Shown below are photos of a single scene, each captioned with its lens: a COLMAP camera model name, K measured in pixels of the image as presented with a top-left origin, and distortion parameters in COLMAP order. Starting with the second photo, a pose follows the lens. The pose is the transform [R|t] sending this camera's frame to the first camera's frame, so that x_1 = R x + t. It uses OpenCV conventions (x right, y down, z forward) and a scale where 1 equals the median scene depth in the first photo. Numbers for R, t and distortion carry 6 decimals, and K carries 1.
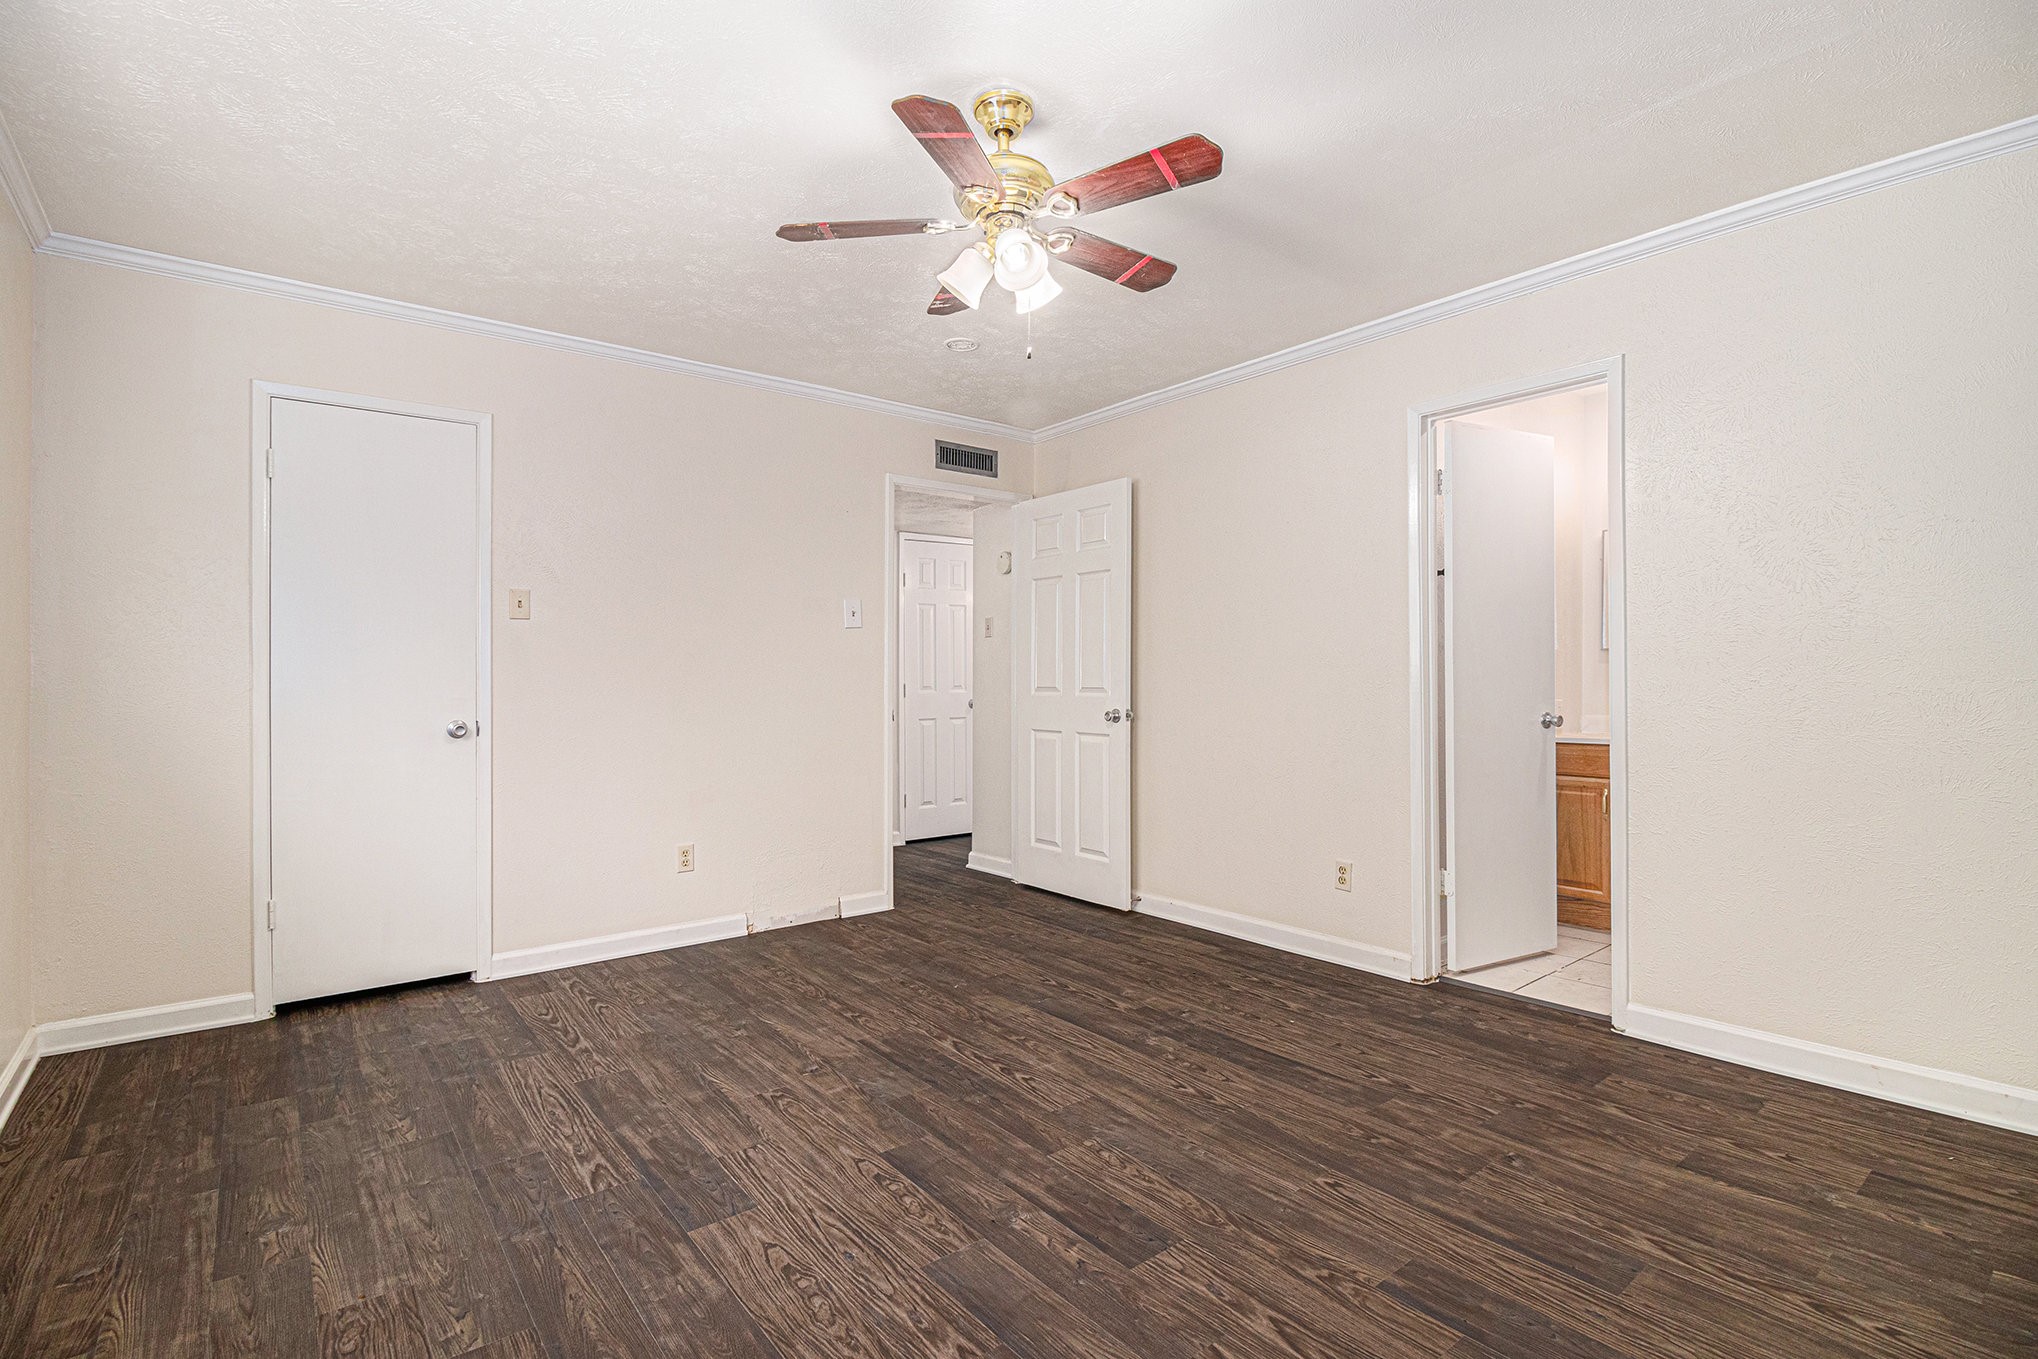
lens RADIAL K [[961.6, 0, 1002.2], [0, 961.6, 679.5], [0, 0, 1]] dist [0.001080, -0.010842]
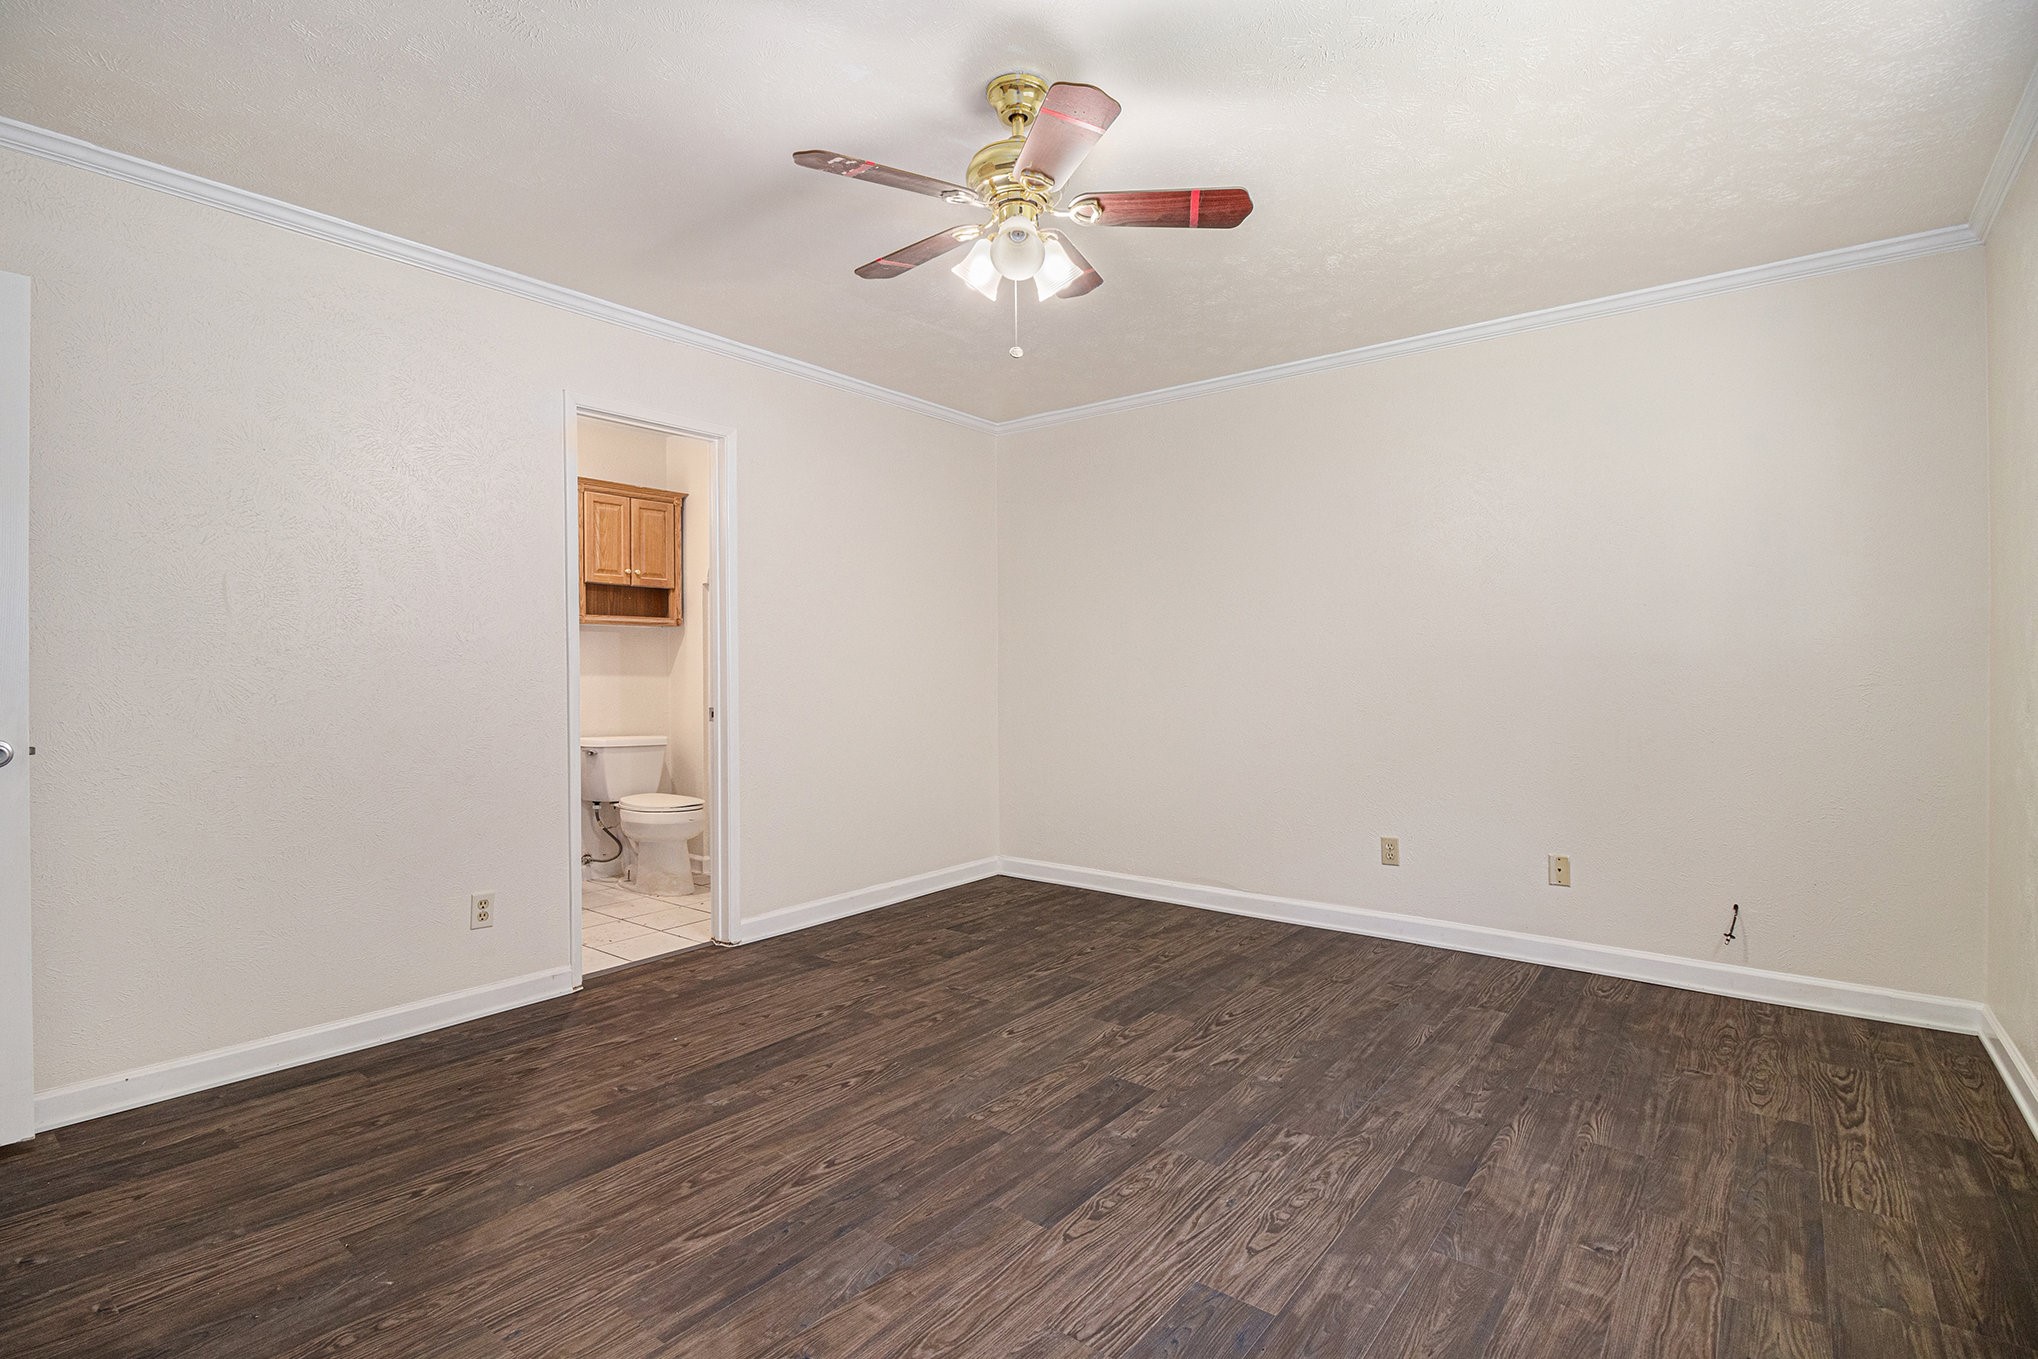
lens RADIAL K [[961.6, 0, 1021.7], [0, 961.6, 675.3], [0, 0, 1]] dist [0.001080, -0.010842]
pose [[-0.245072, 0.002132, 0.969502, -0.873313], [0.007193, 0.999974, -0.000381, 0.002302], [-0.969478, 0.006880, -0.245081, 1.127639]]
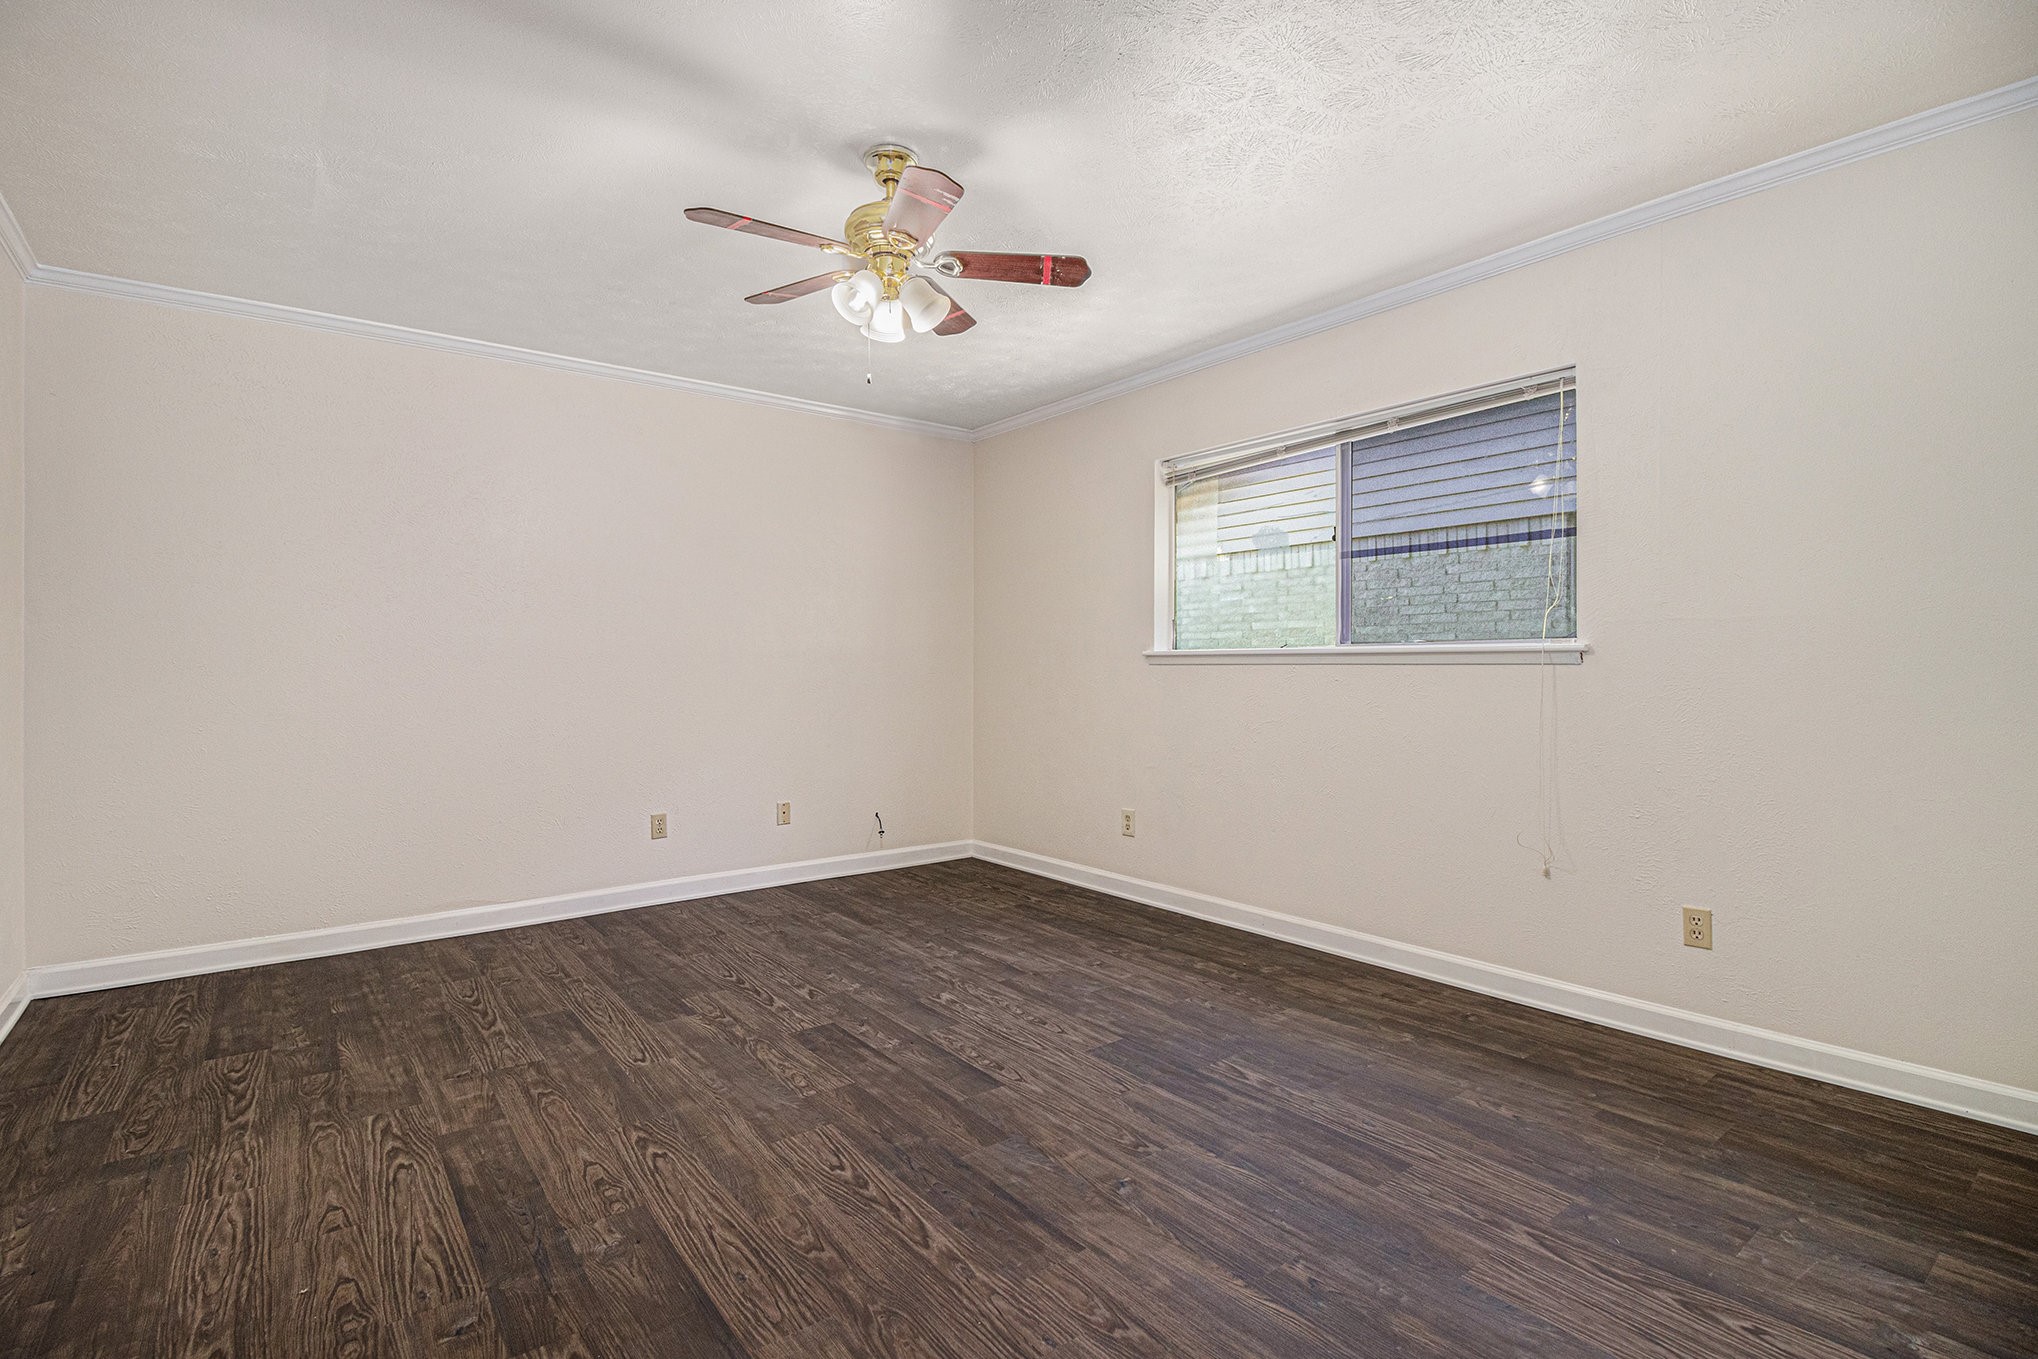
lens RADIAL K [[961.6, 0, 1033.6], [0, 961.6, 674.1], [0, 0, 1]] dist [0.001080, -0.010842]
pose [[-0.999678, 0.010070, -0.023288, -0.129448], [0.009800, 0.999884, 0.011685, 0.003514], [0.023403, 0.011453, -0.999661, 1.938478]]
